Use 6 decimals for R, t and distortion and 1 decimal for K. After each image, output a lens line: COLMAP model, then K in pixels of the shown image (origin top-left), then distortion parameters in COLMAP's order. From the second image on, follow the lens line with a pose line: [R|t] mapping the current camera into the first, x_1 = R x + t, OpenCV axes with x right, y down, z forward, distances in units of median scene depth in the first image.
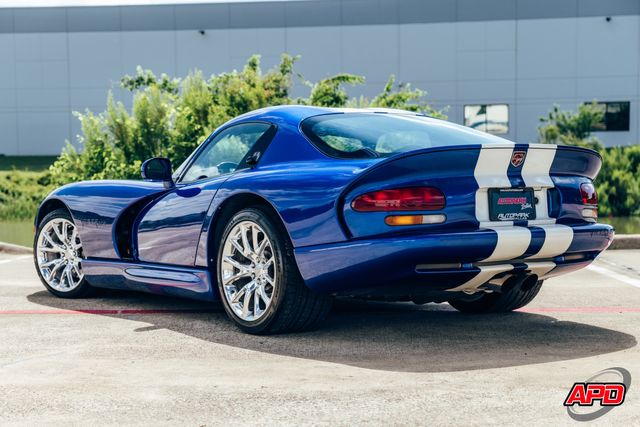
lens RADIAL K [[1169.4, 0, 318.1], [0, 1169.4, 267.4], [0, 0, 1]] dist [0.051178, 0.278269]
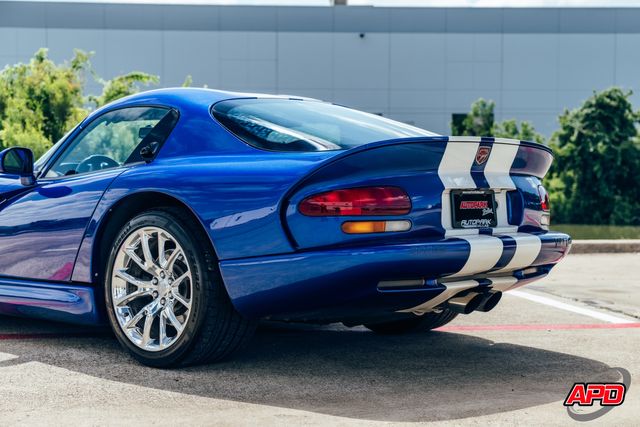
lens RADIAL K [[1150.4, 0, 320.0], [0, 1150.4, 213.5], [0, 0, 1]] dist [0.059237, 0.374286]
pose [[0.978503, 0.008834, 0.206046, -0.098064], [0.001327, 0.998792, -0.049124, -0.008438], [-0.206231, 0.048341, 0.977309, 0.178571]]
